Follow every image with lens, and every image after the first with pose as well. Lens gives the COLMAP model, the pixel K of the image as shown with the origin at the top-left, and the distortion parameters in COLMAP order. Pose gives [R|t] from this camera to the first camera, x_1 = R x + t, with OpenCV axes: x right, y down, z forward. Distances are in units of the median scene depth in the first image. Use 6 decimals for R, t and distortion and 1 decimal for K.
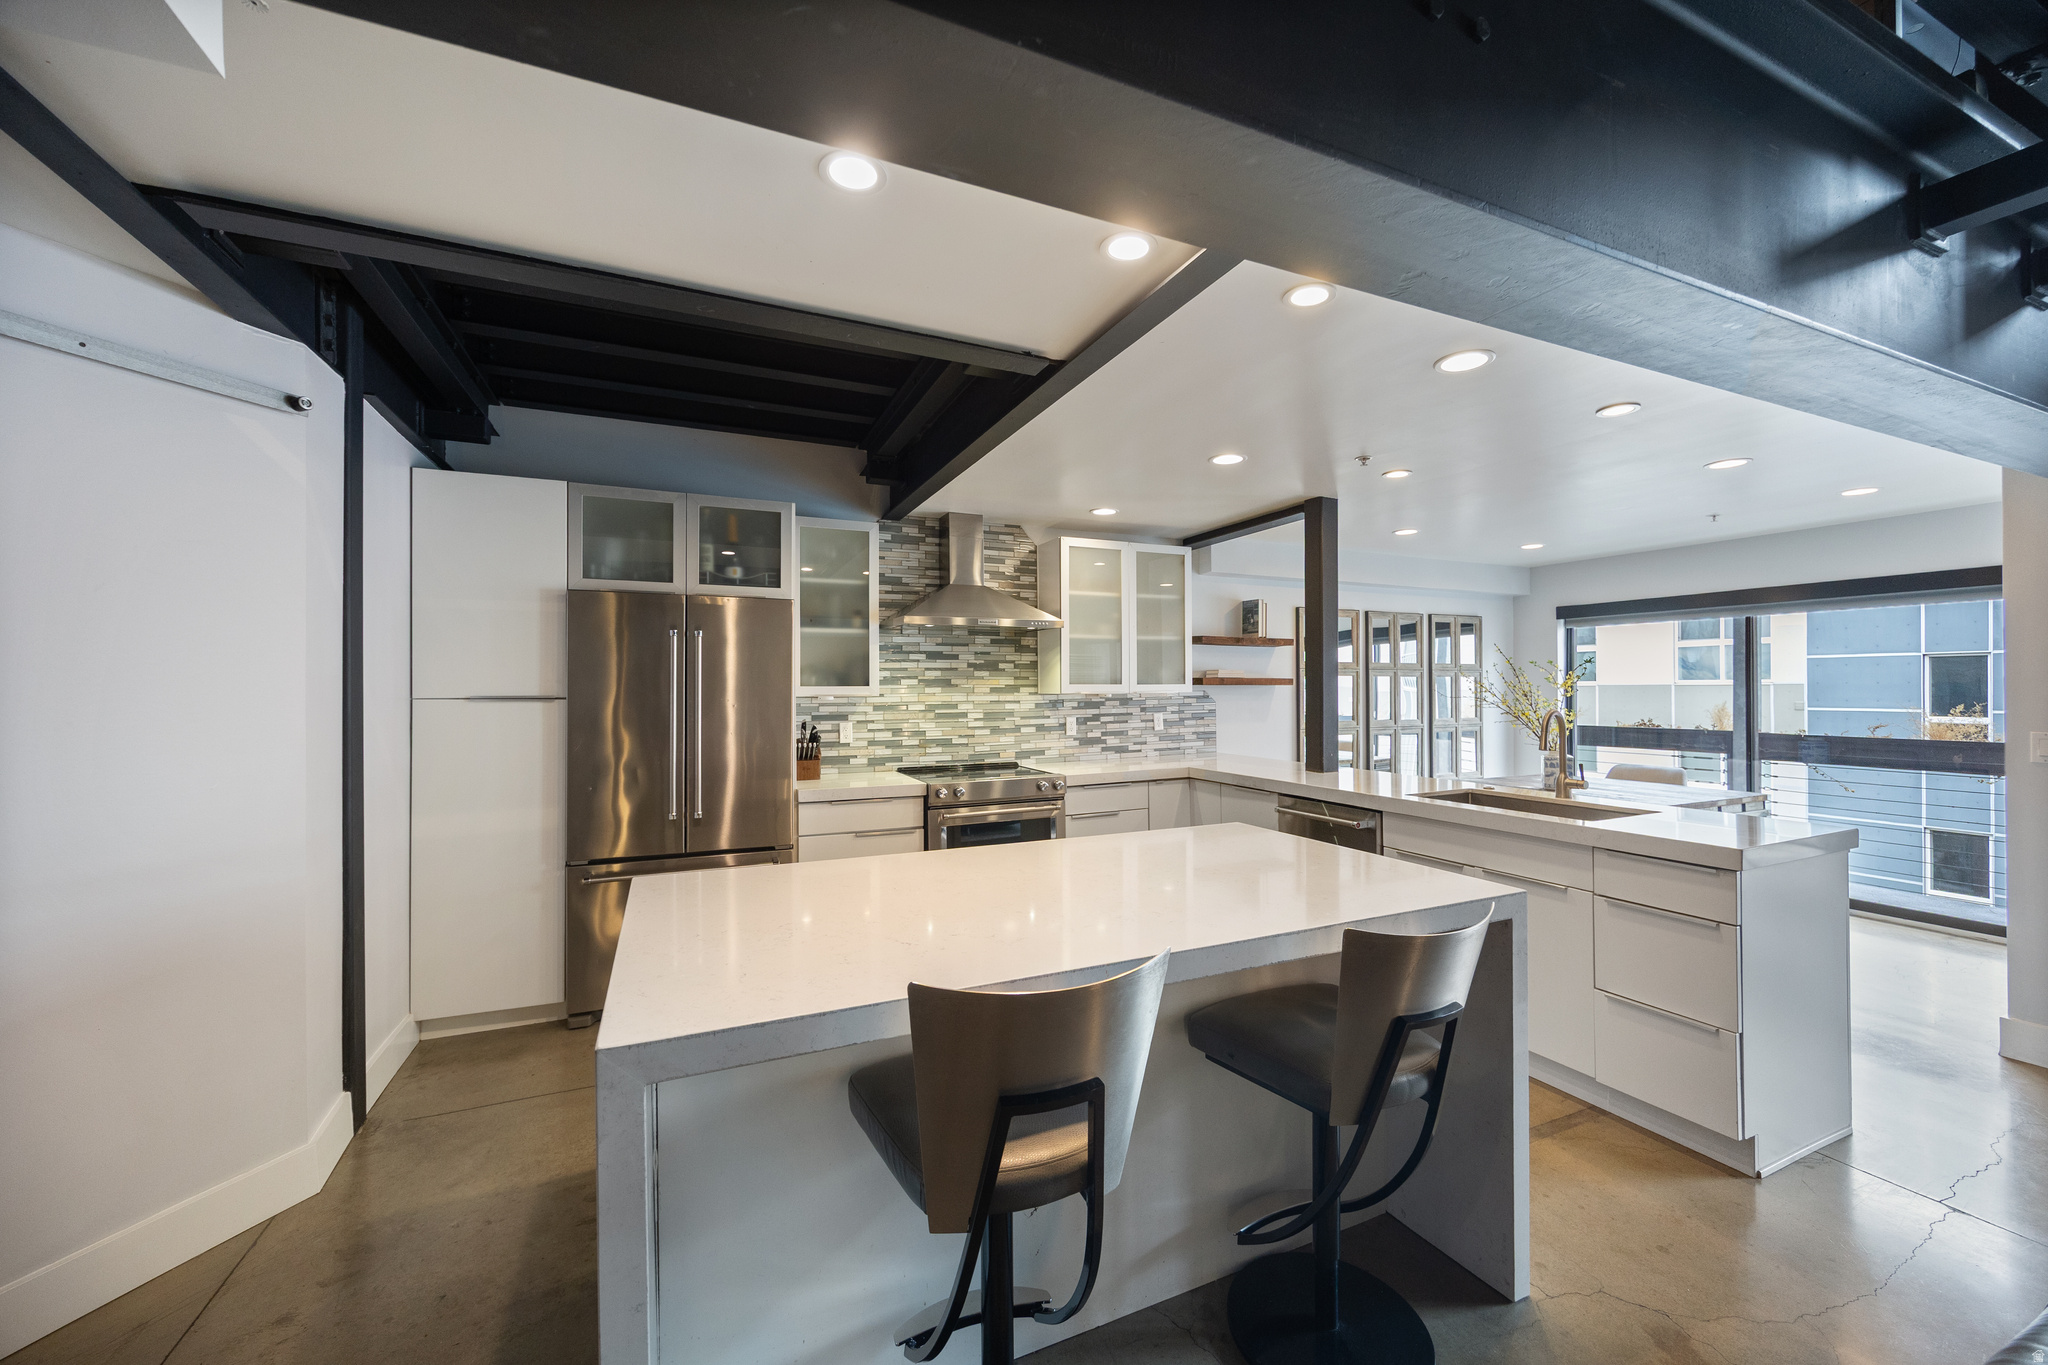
lens RADIAL K [[779.5, 0, 1029.1], [0, 779.5, 685.9], [0, 0, 1]] dist [-0.002577, 0.000129]
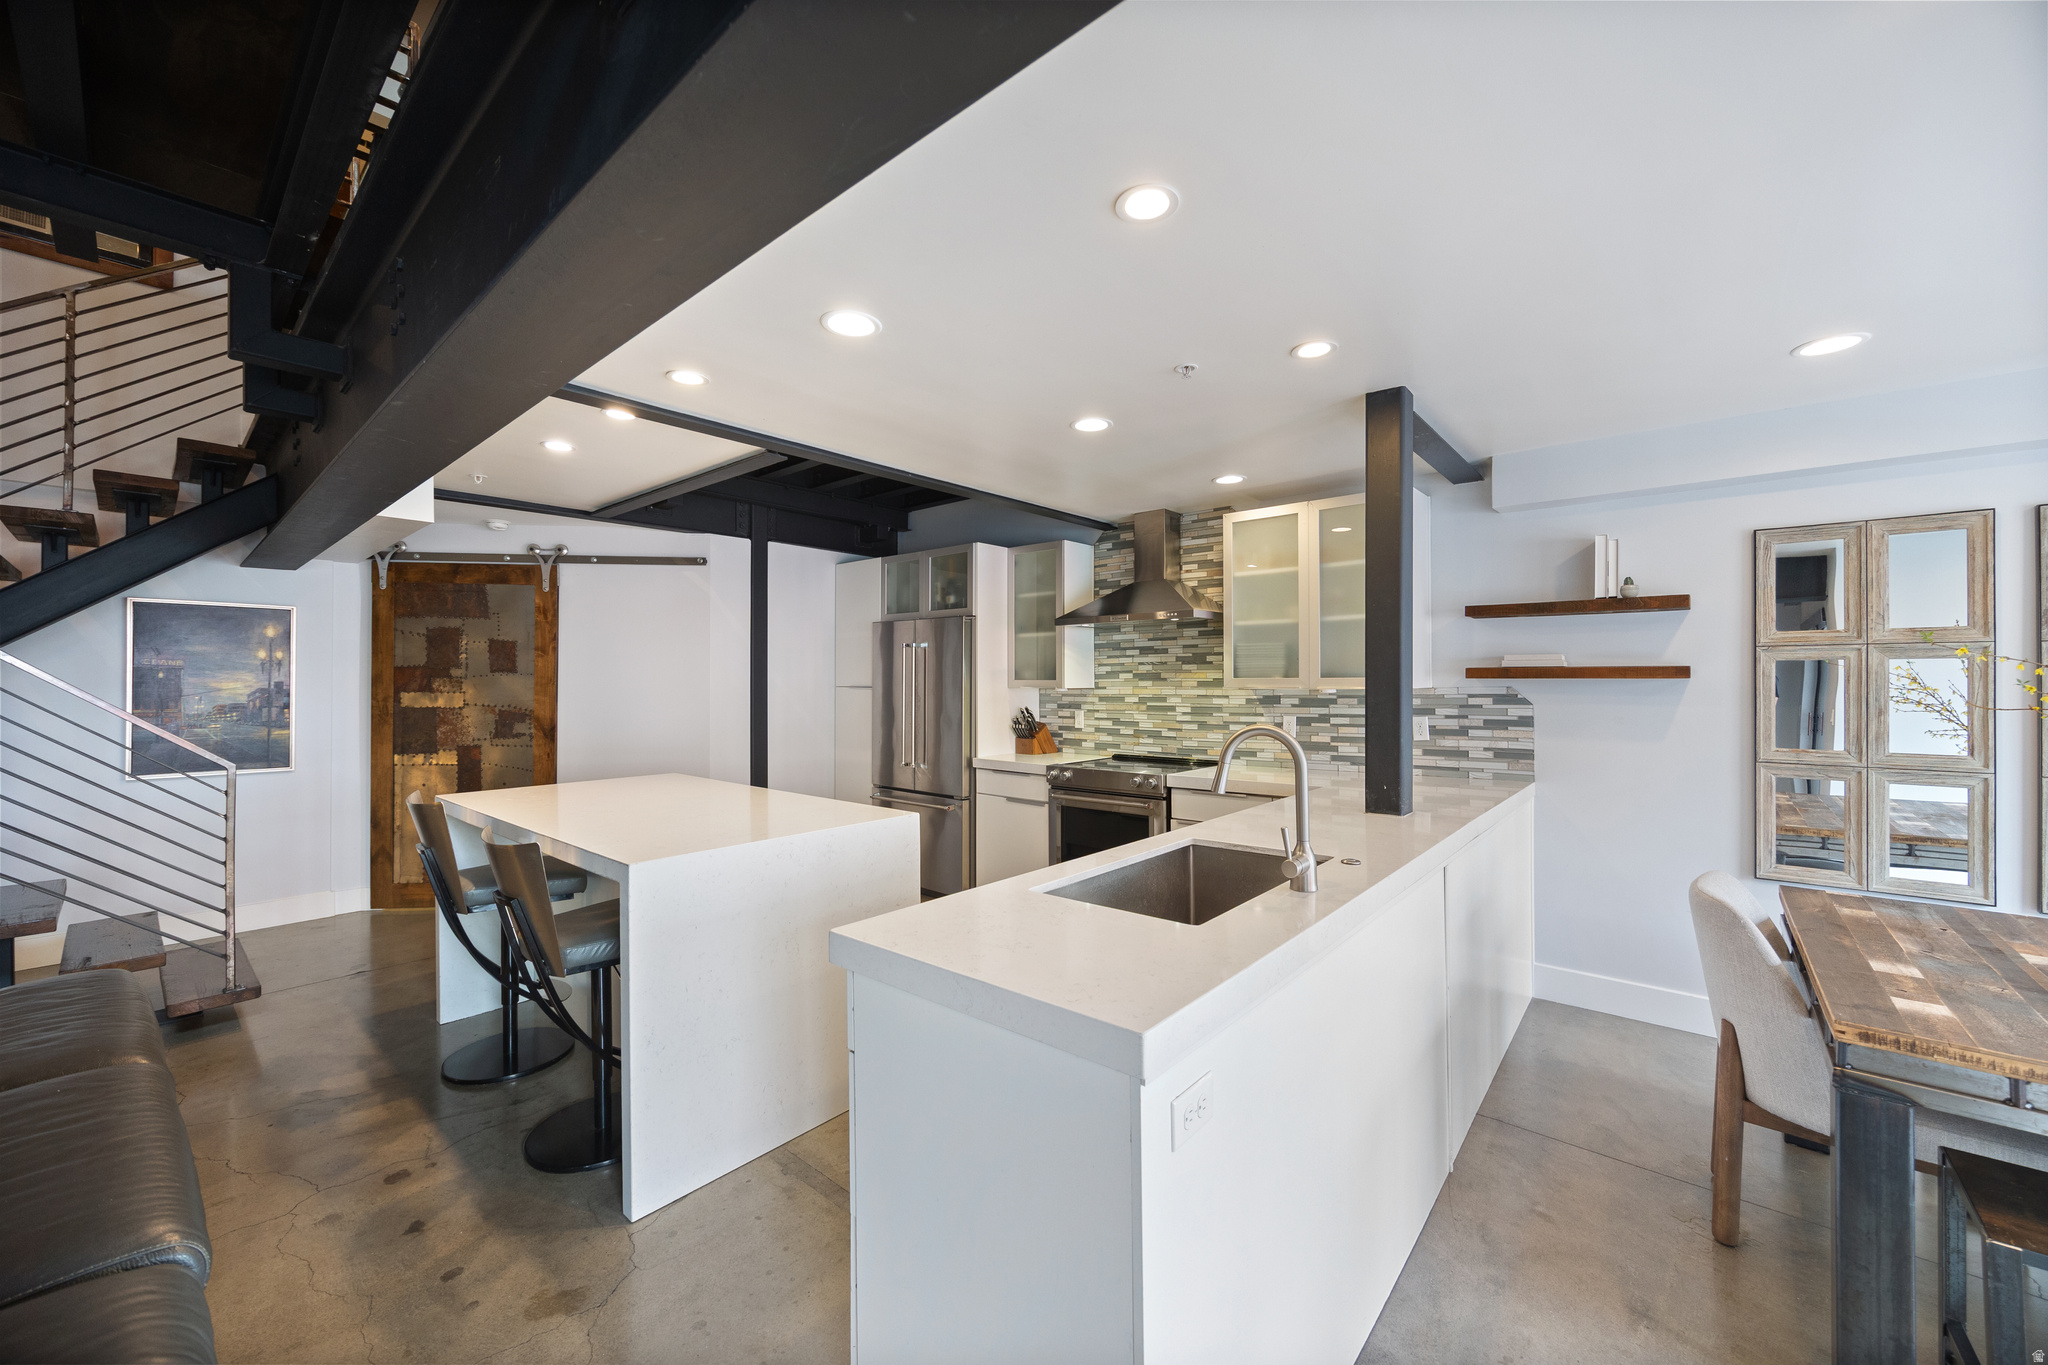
lens RADIAL K [[779.5, 0, 1036.7], [0, 779.5, 678.2], [0, 0, 1]] dist [-0.002577, 0.000129]
pose [[0.440068, 0.000151, -0.897965, 0.733256], [0.003221, 0.999993, 0.001746, -0.004003], [0.897959, -0.003660, 0.440064, 0.394648]]
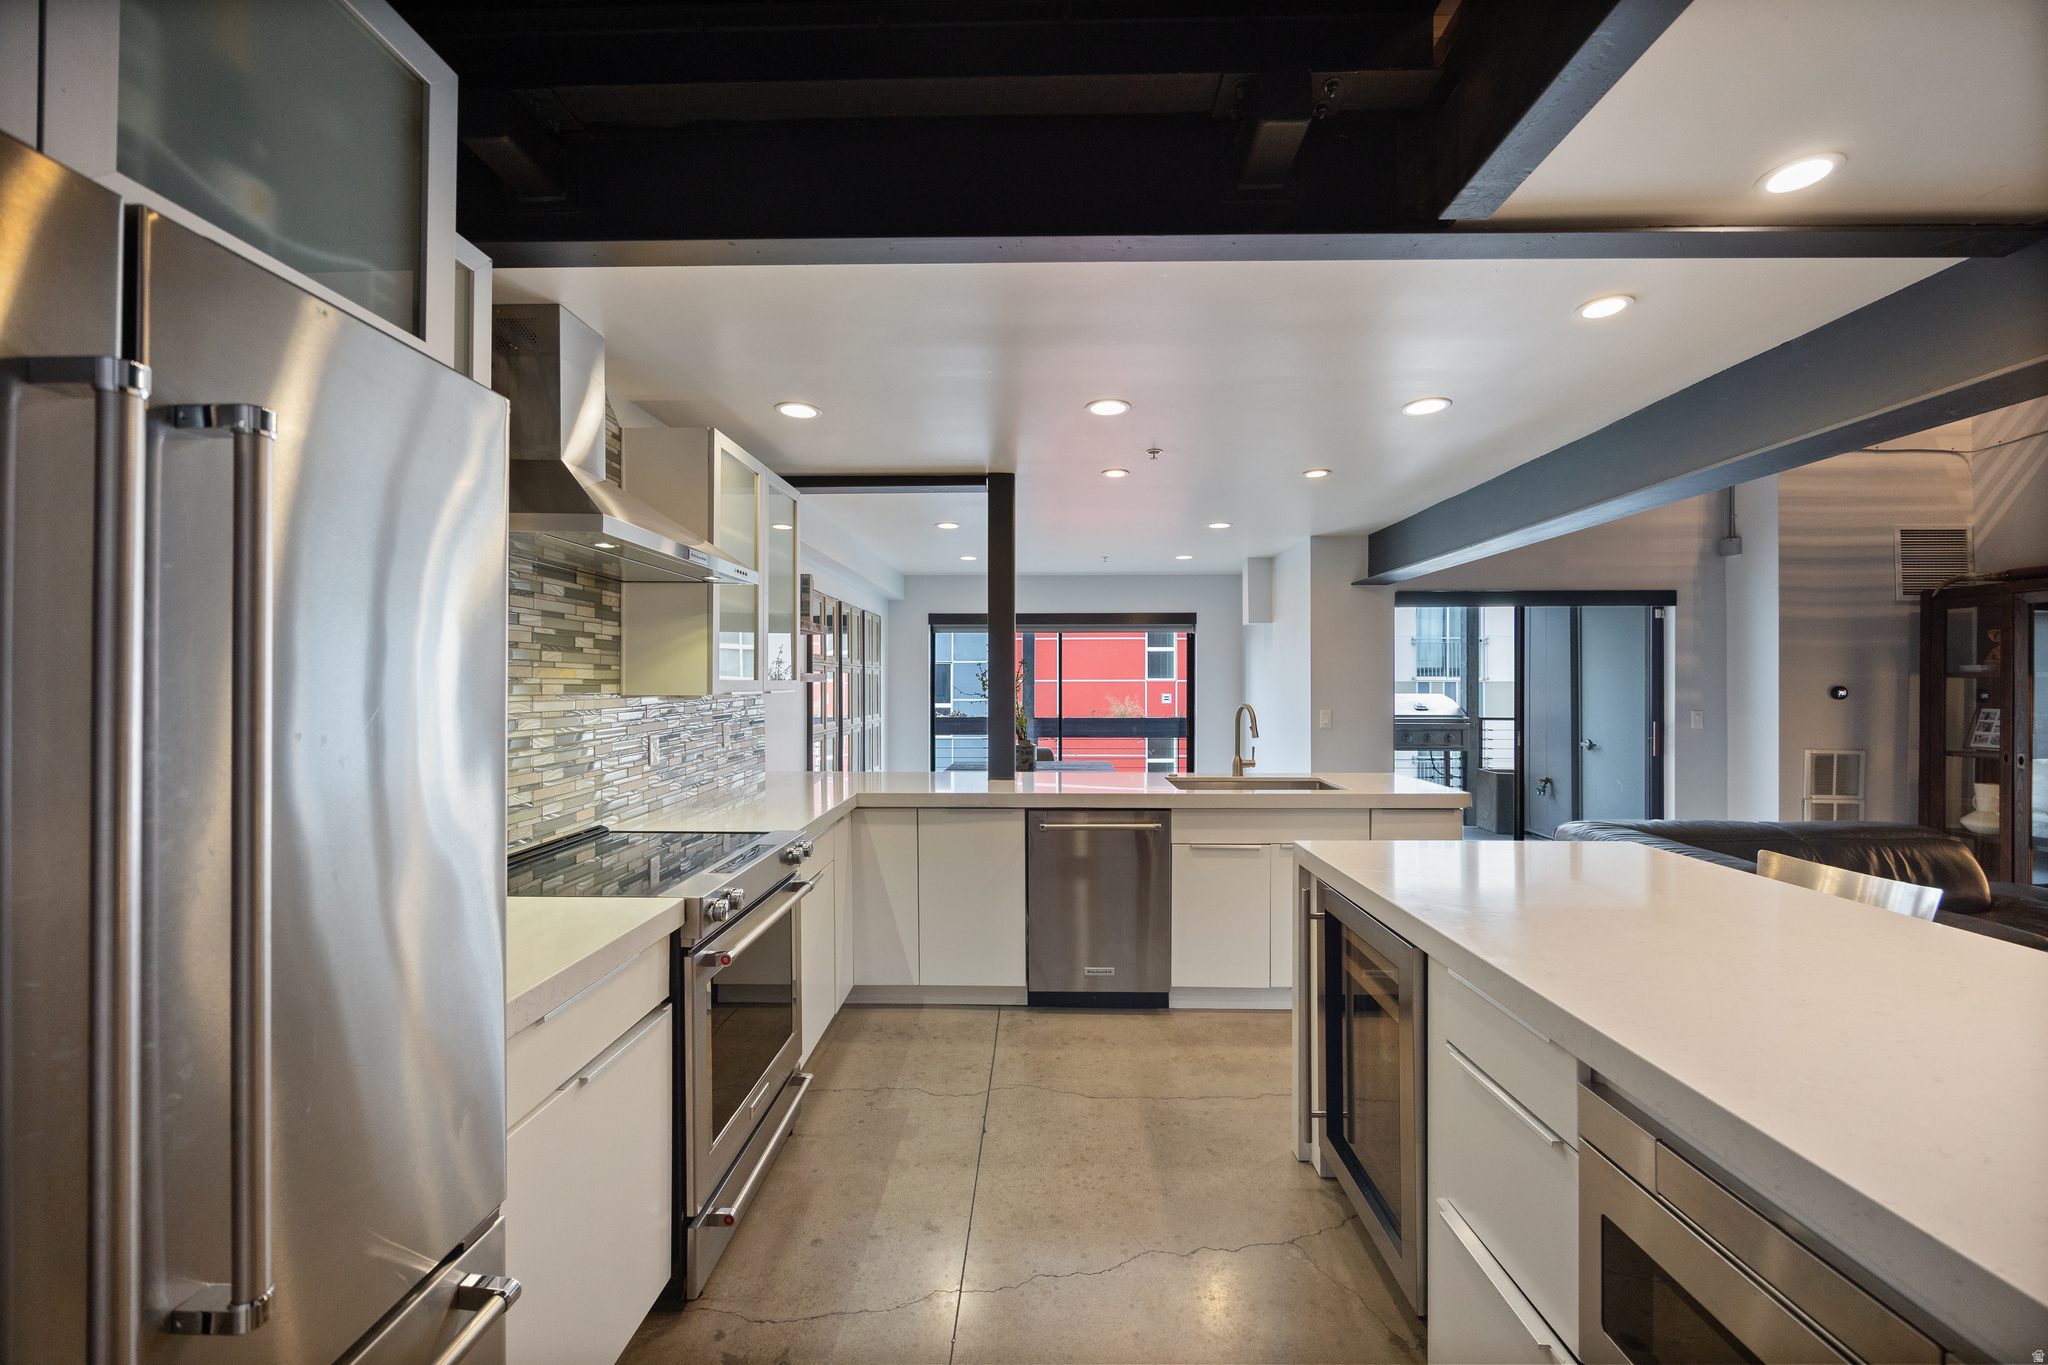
lens RADIAL K [[779.5, 0, 1026.1], [0, 779.5, 676.4], [0, 0, 1]] dist [-0.002577, 0.000129]
pose [[0.435539, 0.010152, 0.900113, -0.370556], [-0.004315, 0.999948, -0.009191, 0.000375], [-0.900160, 0.000119, 0.435560, 0.517221]]
